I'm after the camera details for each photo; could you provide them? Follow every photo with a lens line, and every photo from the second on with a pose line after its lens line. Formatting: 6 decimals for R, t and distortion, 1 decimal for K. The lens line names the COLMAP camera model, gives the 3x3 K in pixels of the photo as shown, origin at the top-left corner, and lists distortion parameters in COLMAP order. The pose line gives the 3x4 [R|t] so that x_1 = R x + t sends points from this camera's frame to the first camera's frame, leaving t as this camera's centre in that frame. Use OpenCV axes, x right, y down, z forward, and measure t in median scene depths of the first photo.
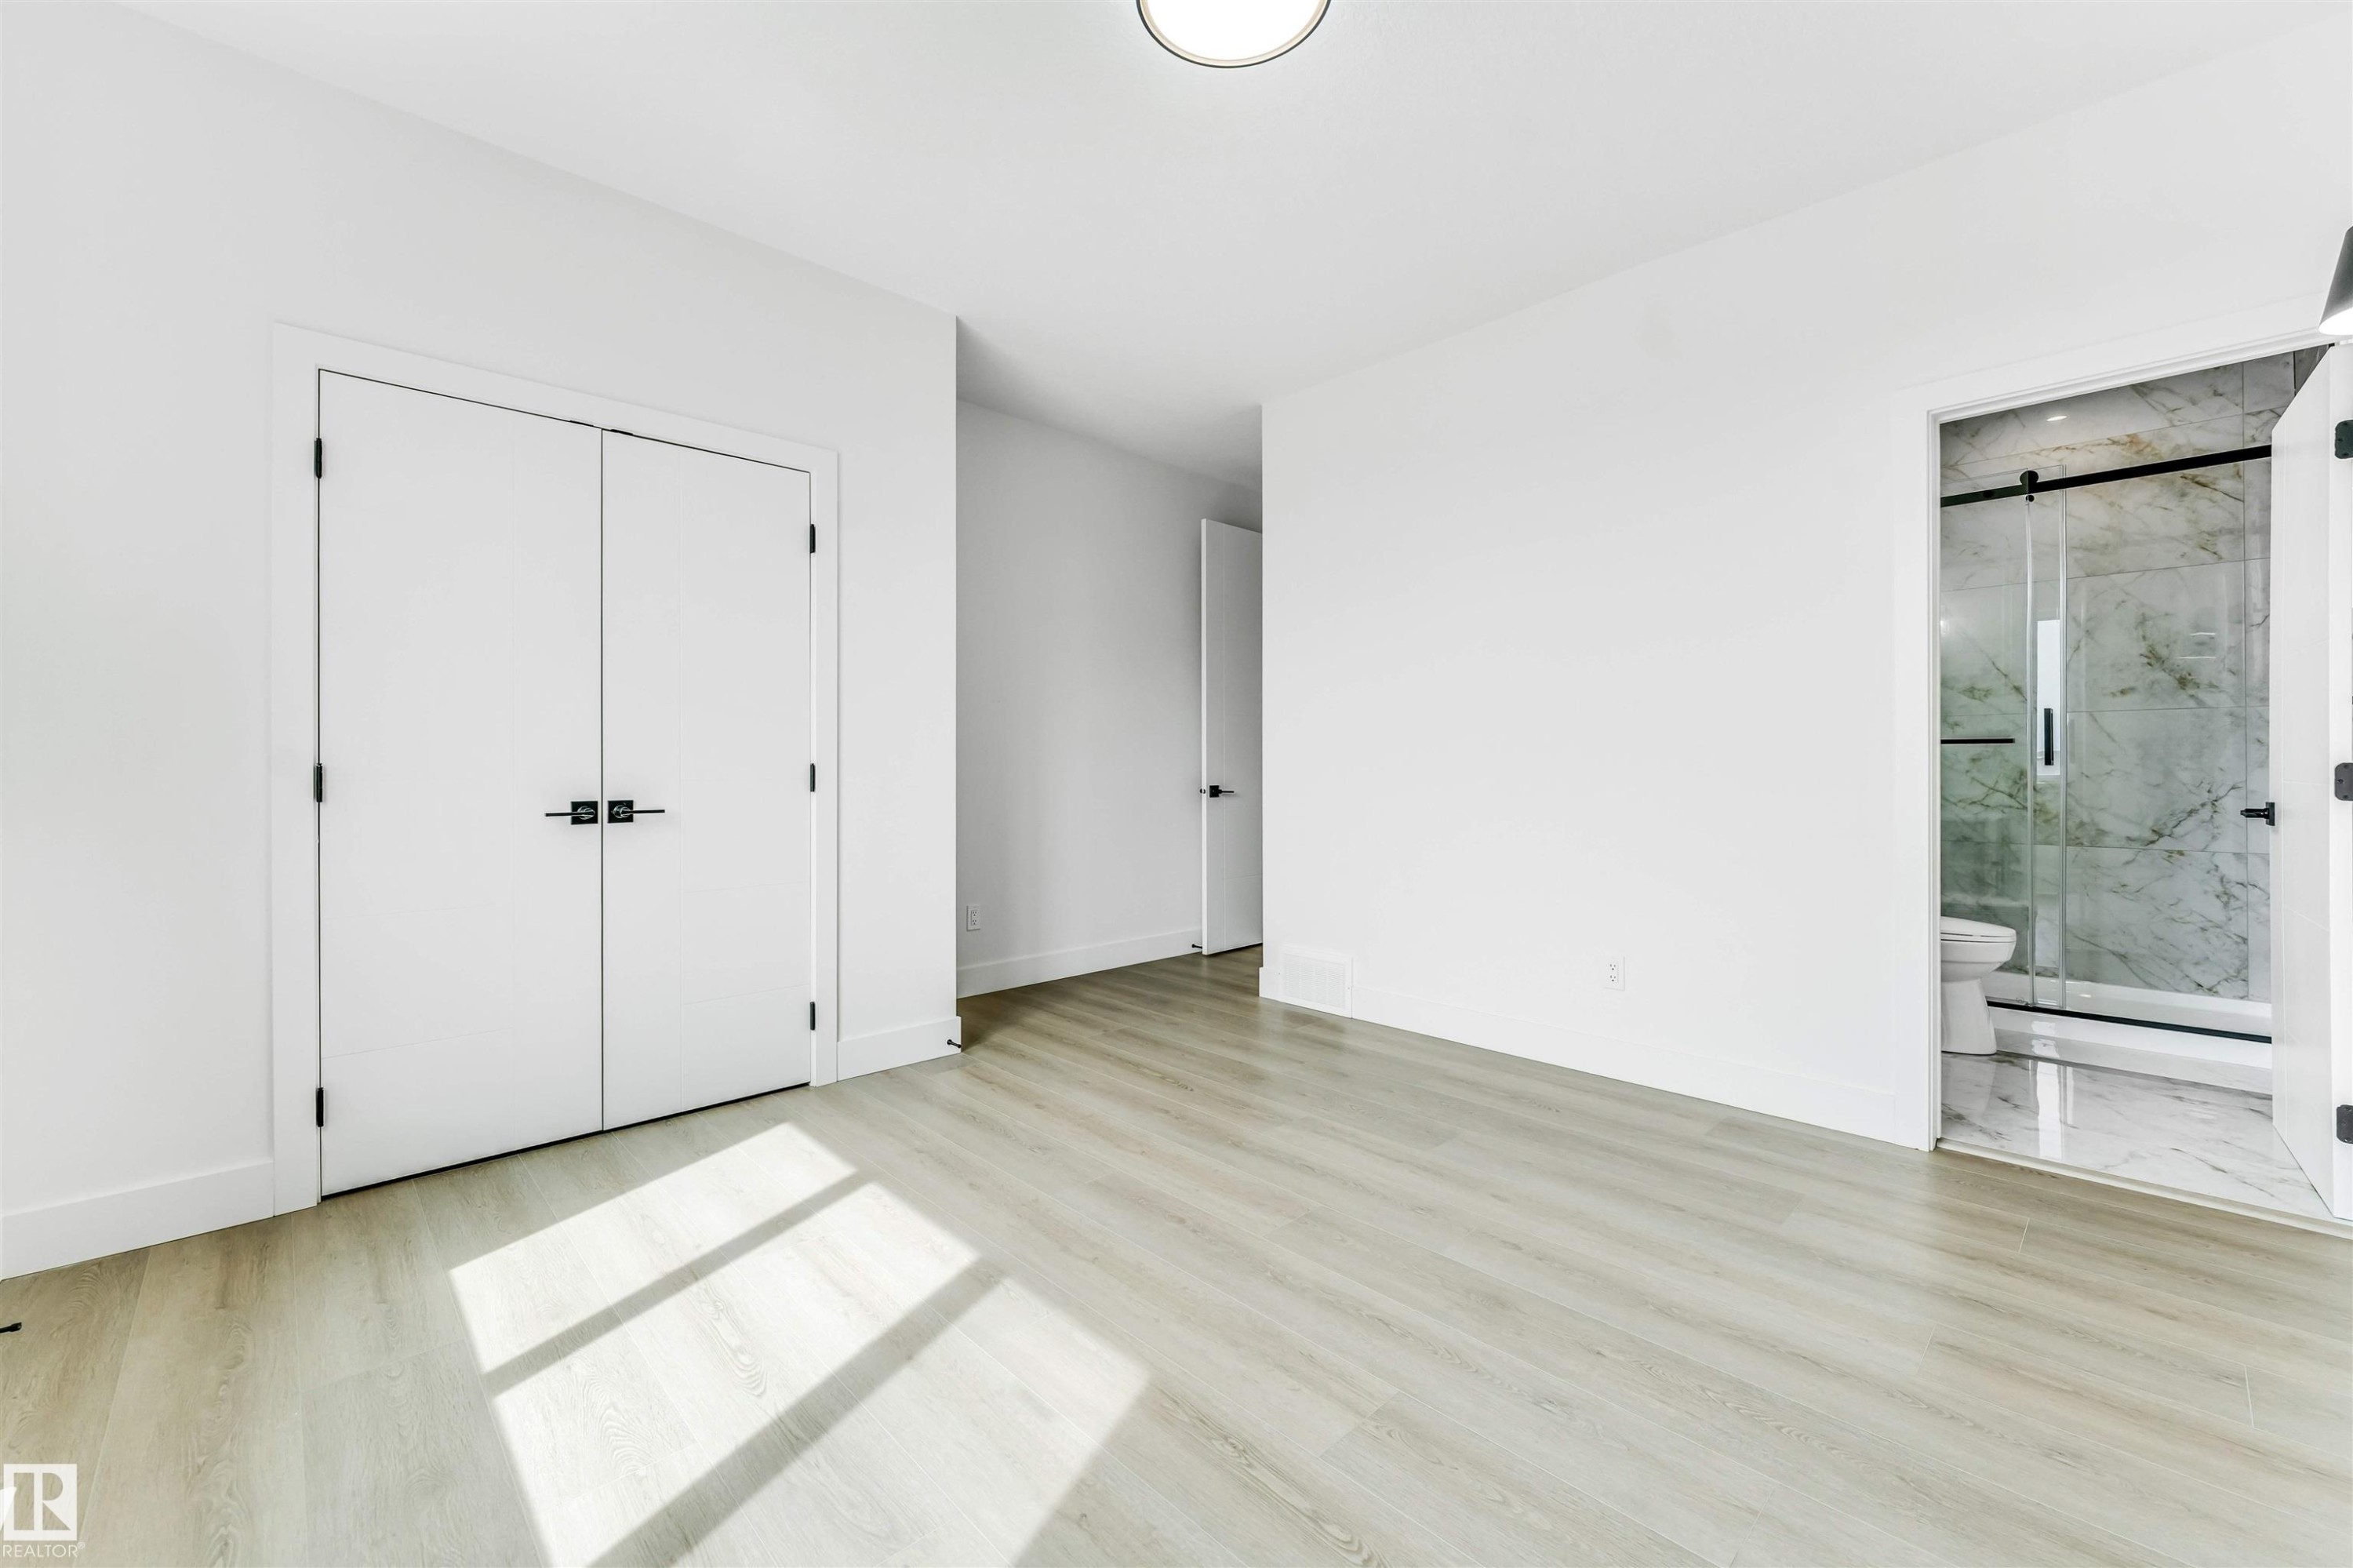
lens RADIAL K [[957.5, 0, 1179.2], [0, 957.5, 760.8], [0, 0, 1]] dist [-0.006859, 0.000319]
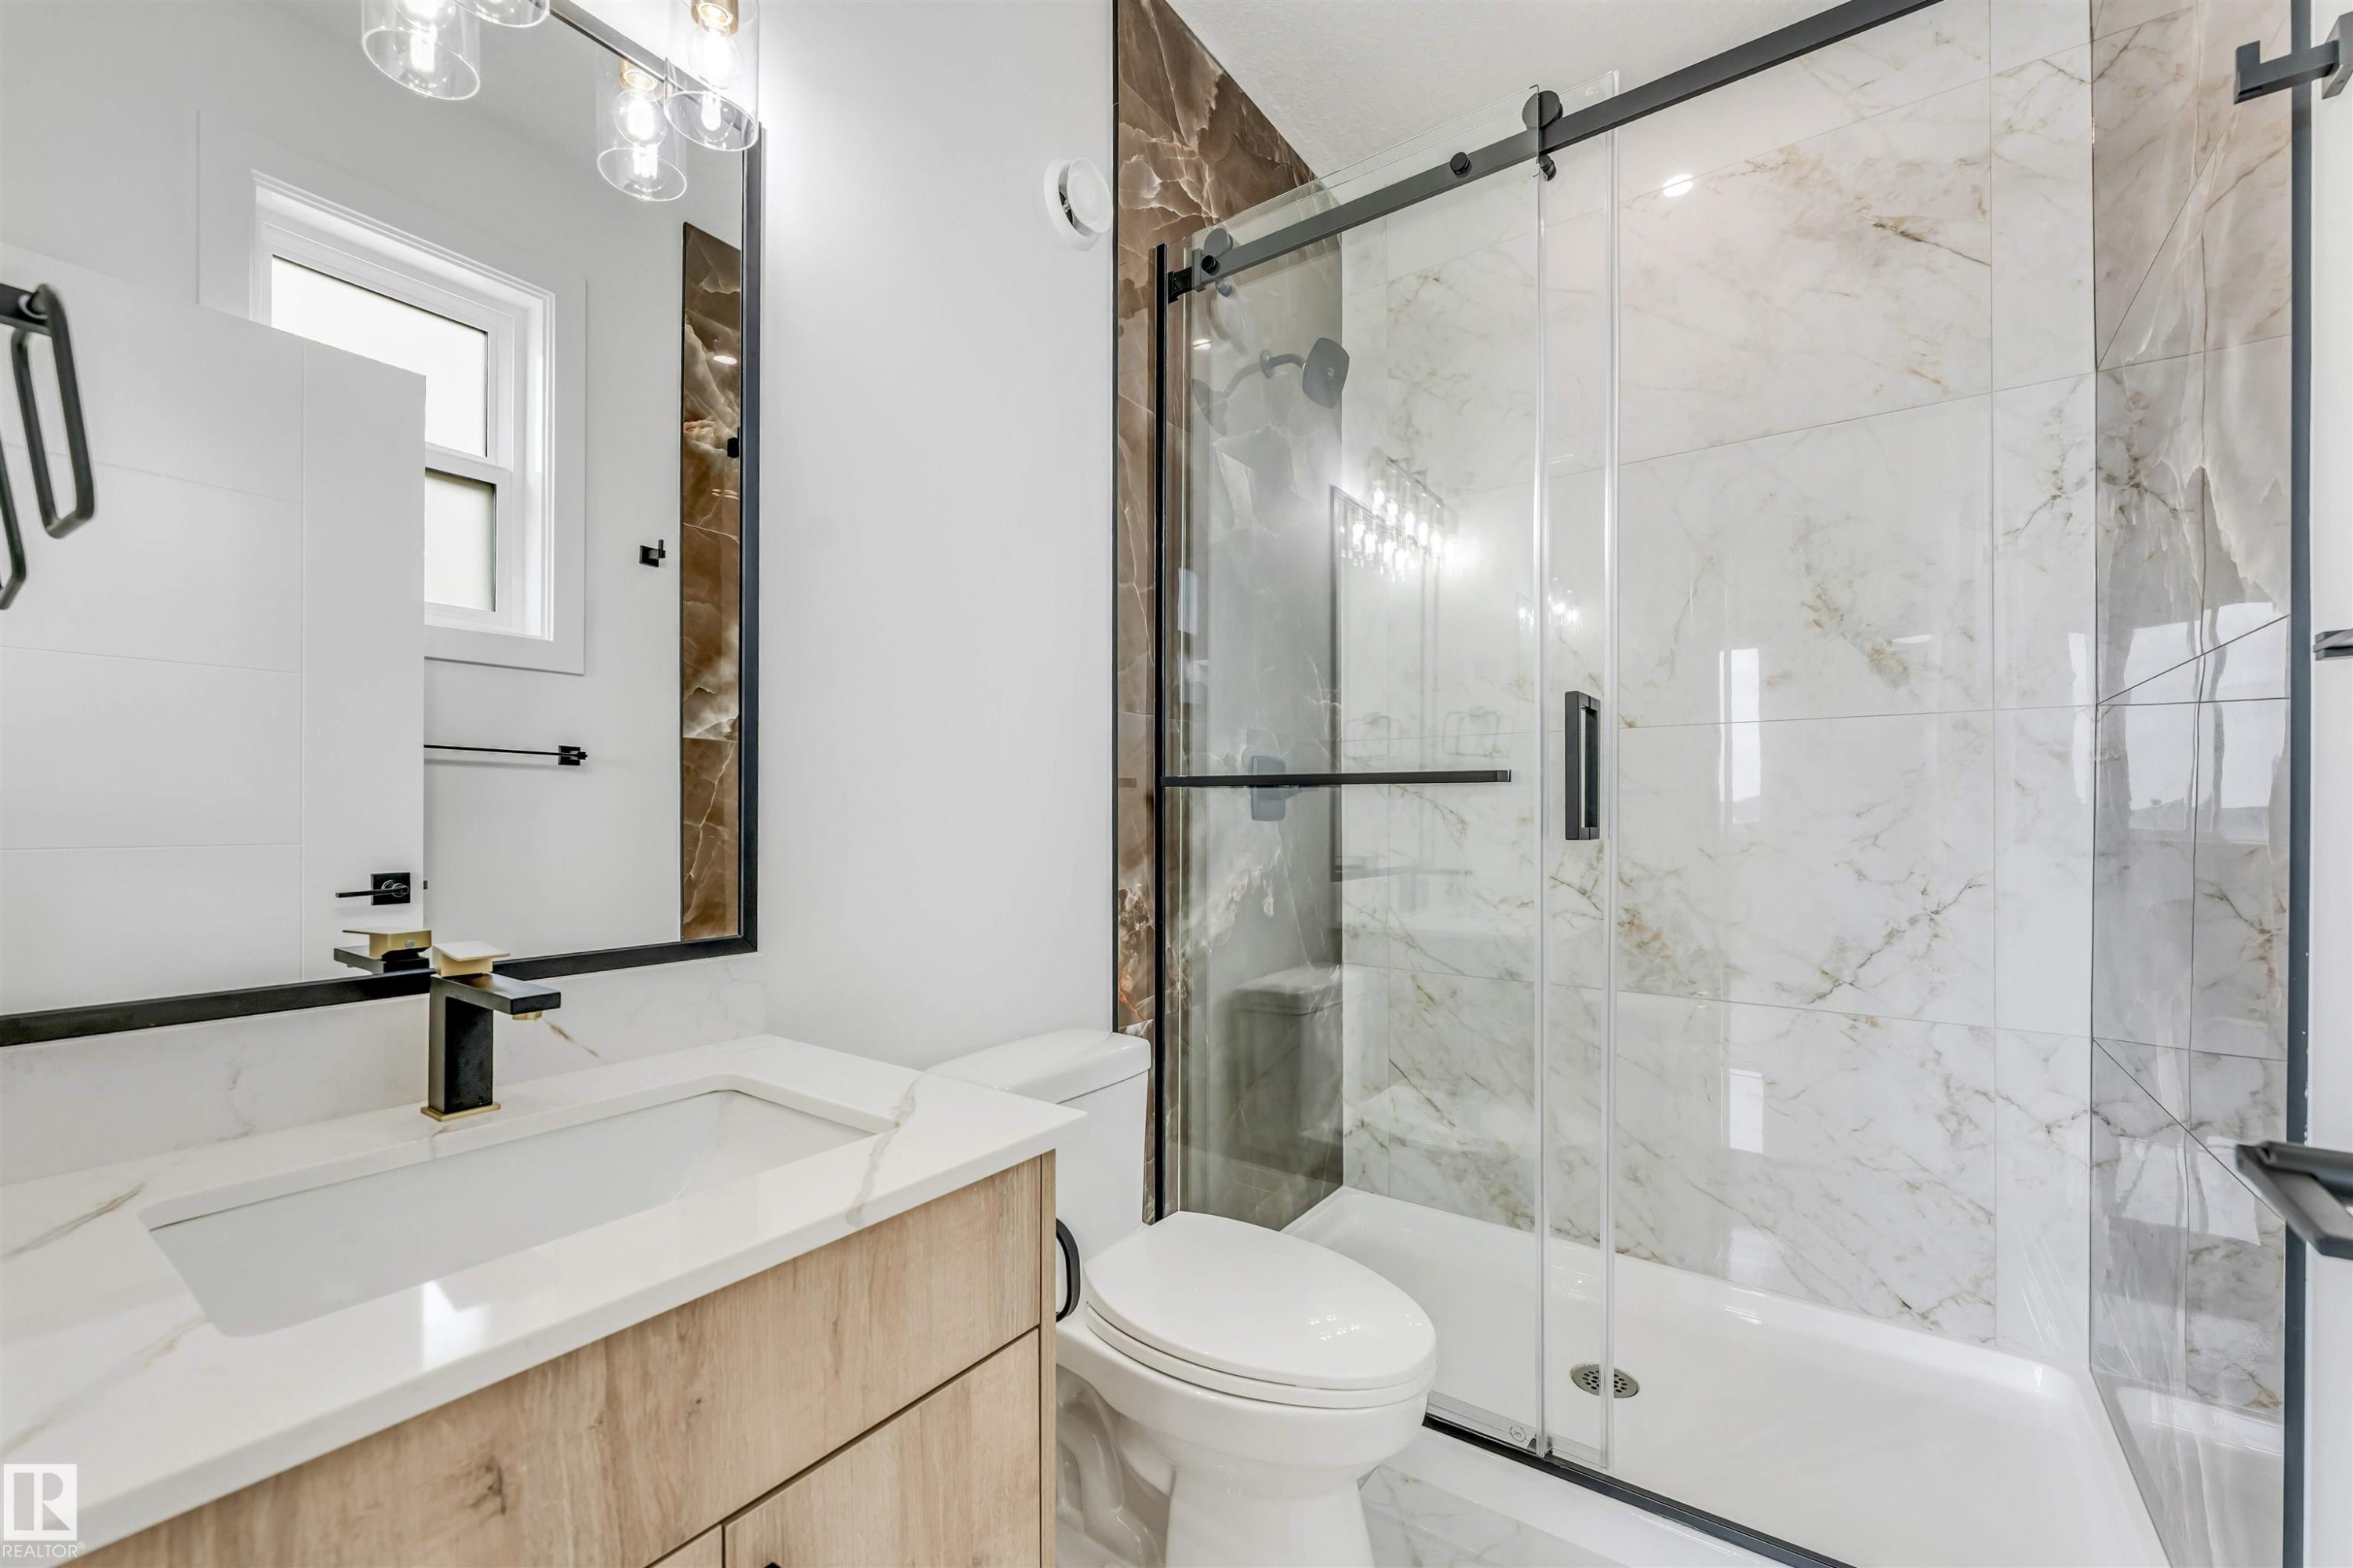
lens RADIAL K [[957.5, 0, 1182.3], [0, 957.5, 801.2], [0, 0, 1]] dist [-0.006859, 0.000319]
pose [[0.983832, 0.010375, 0.178793, 0.632613], [-0.009003, 0.999923, -0.008486, -0.005718], [-0.178868, 0.006739, 0.983850, 0.596255]]
